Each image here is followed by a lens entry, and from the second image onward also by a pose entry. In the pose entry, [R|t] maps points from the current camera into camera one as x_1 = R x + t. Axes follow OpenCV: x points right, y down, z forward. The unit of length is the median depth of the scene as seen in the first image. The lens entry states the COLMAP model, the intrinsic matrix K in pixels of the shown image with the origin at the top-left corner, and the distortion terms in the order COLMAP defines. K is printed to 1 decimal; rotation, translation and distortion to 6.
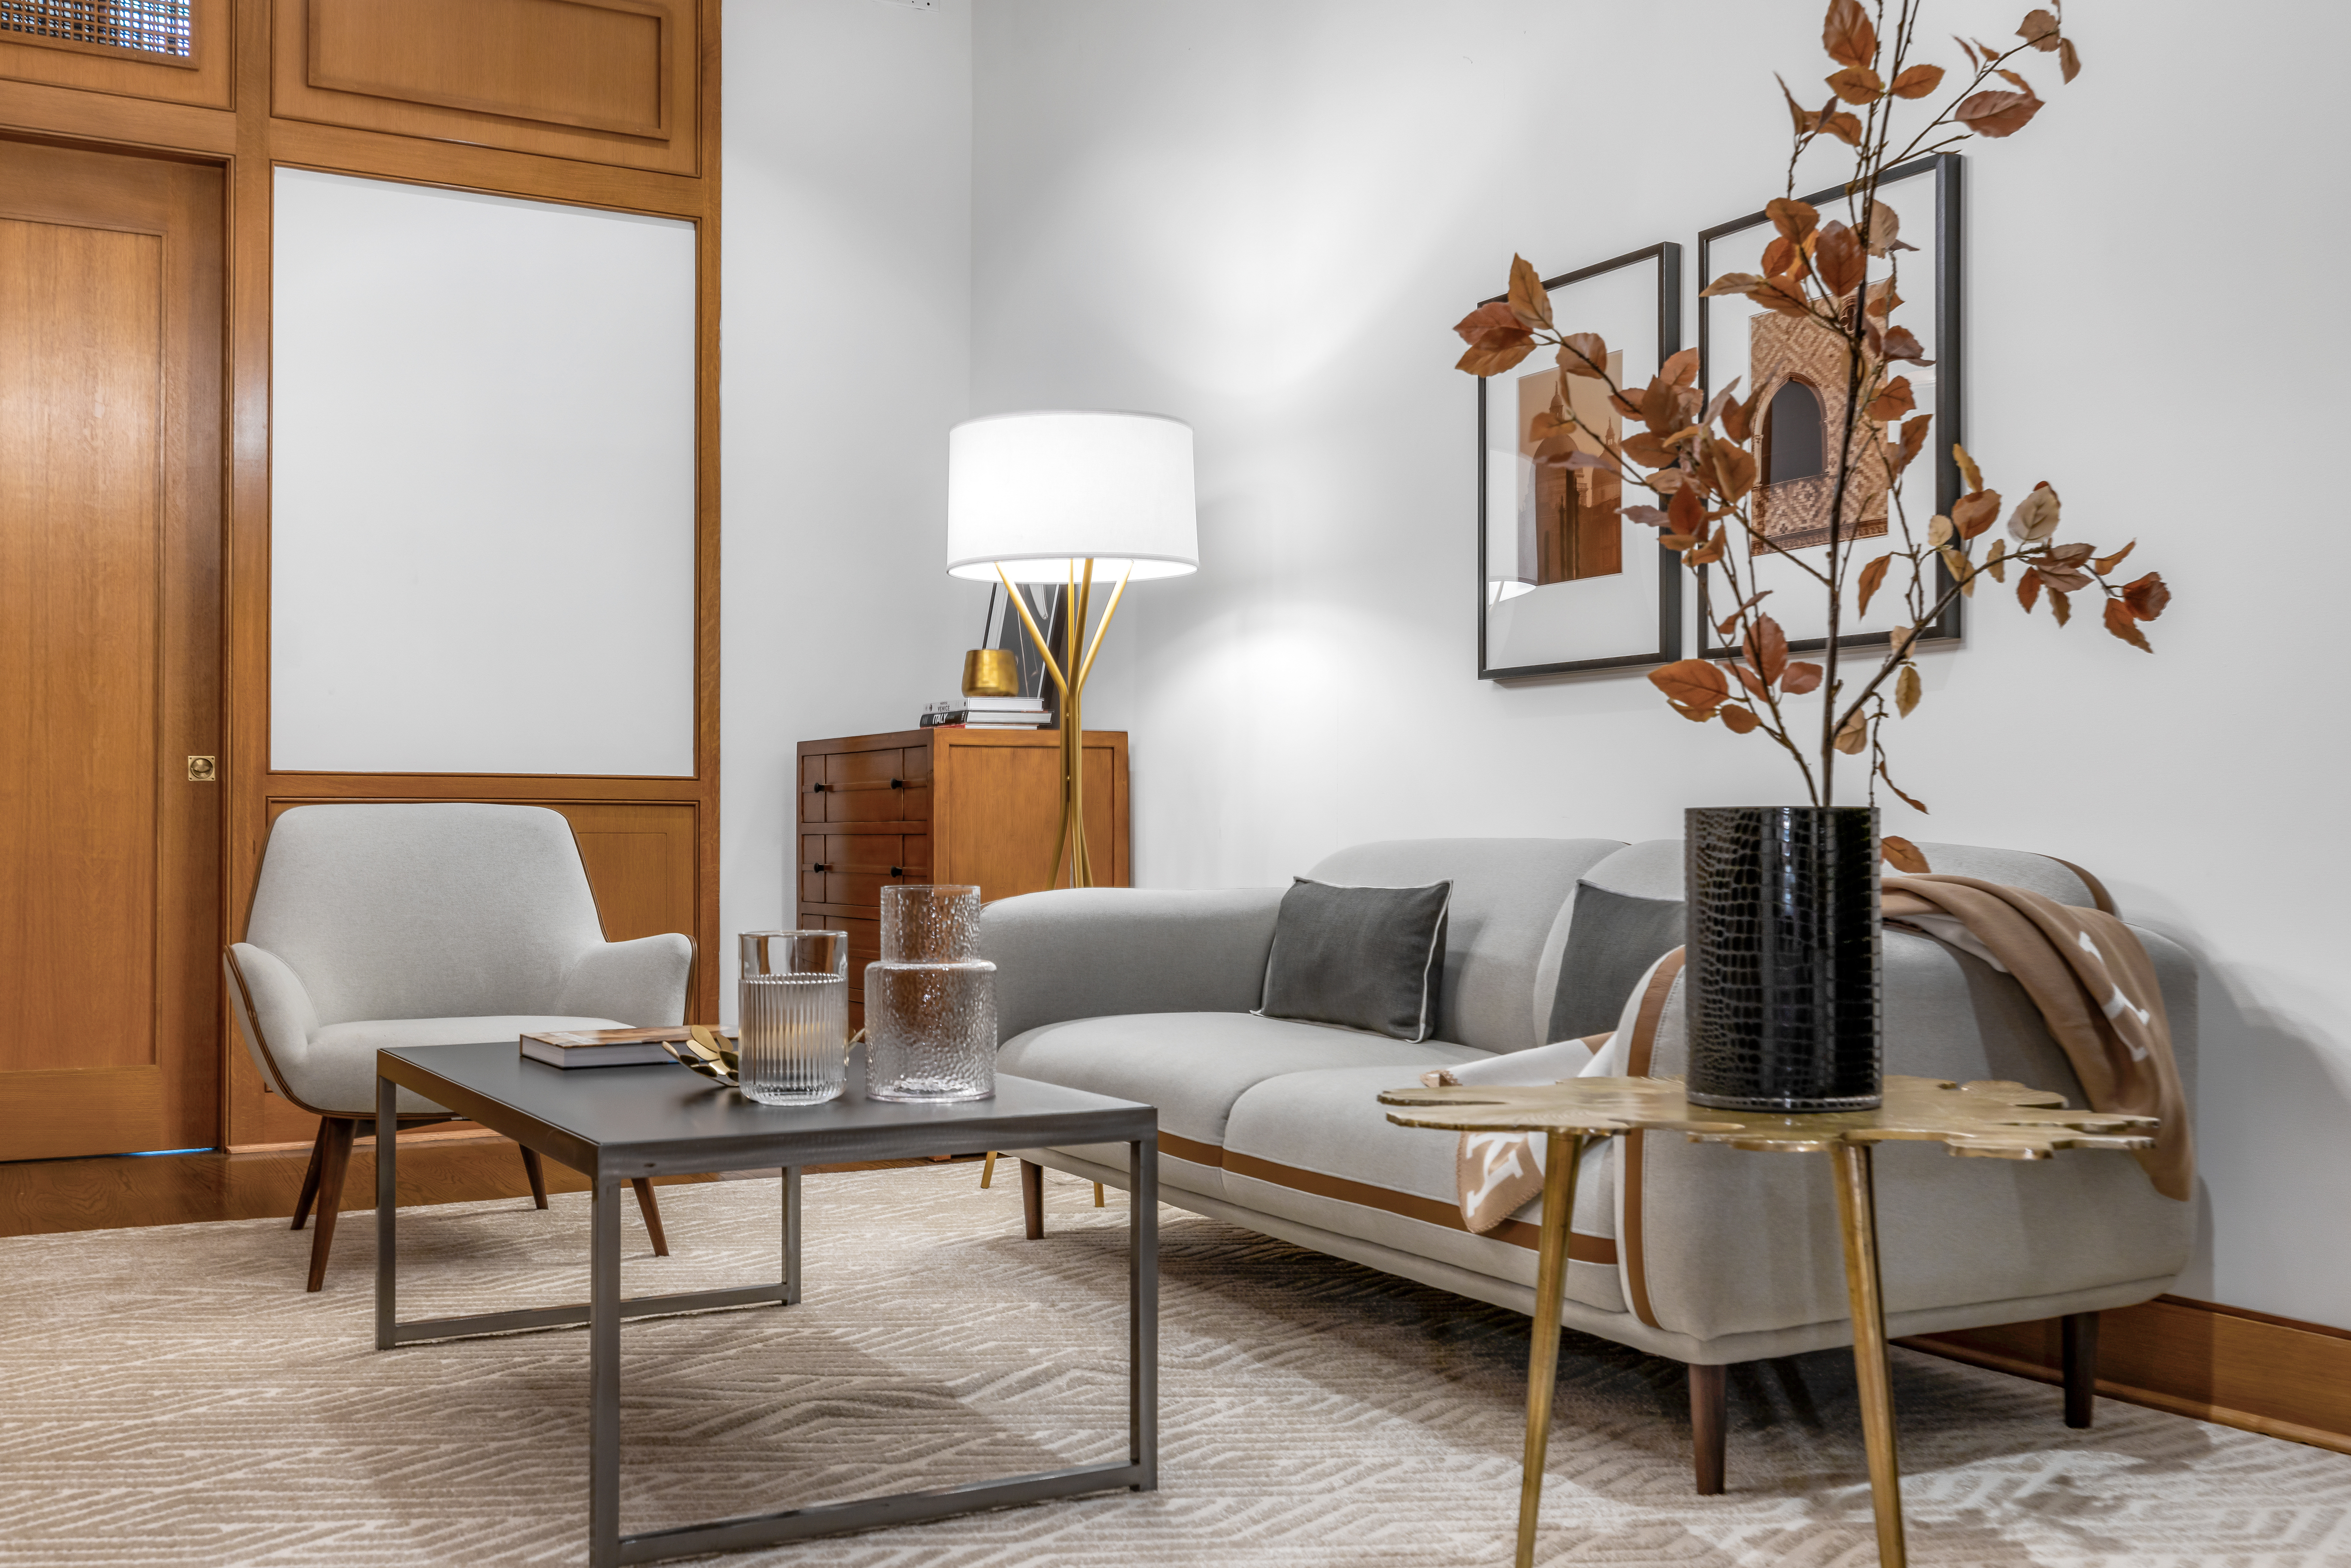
lens RADIAL K [[2336.0, 0, 1175.5], [0, 2336.0, 784.0], [0, 0, 1]] dist [0.005075, 0.001627]
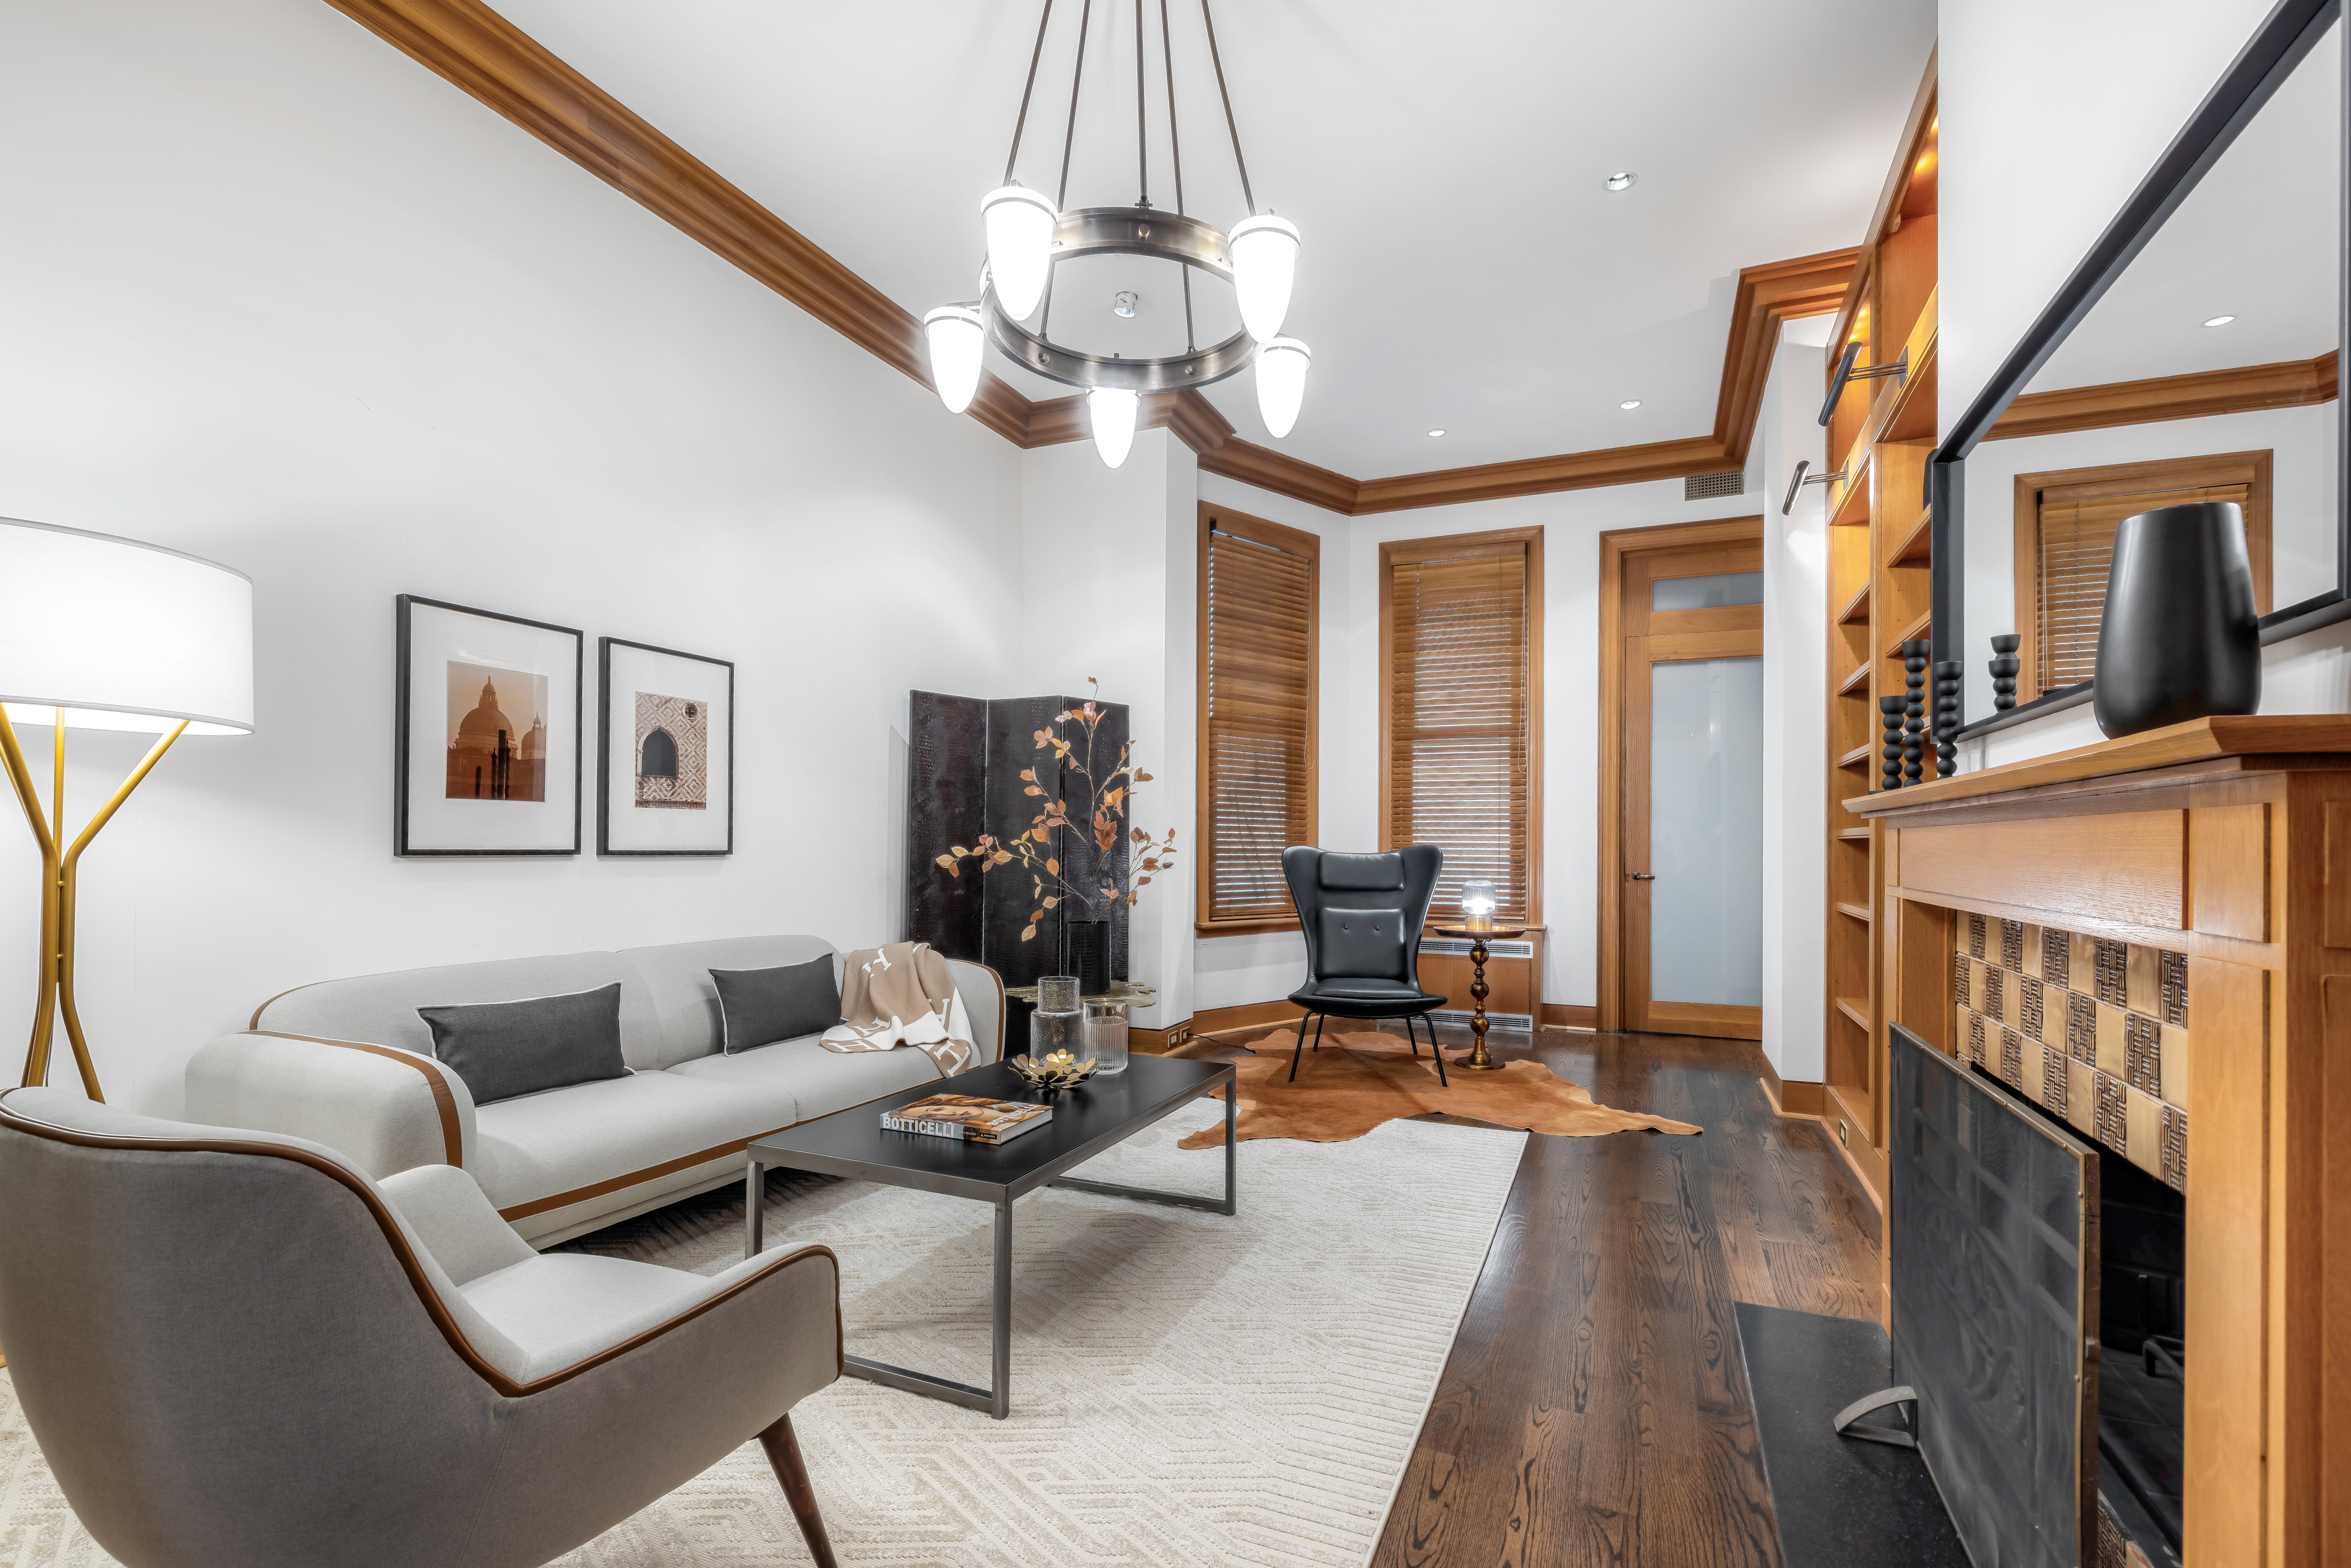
lens RADIAL K [[1057.4, 0, 1177.2], [0, 1057.4, 854.5], [0, 0, 1]] dist [-0.000124, -0.000040]
pose [[-0.604072, -0.000486, 0.796929, -0.725454], [-0.012432, 0.999884, -0.008813, -0.049607], [-0.796833, -0.015231, -0.604008, 1.090449]]
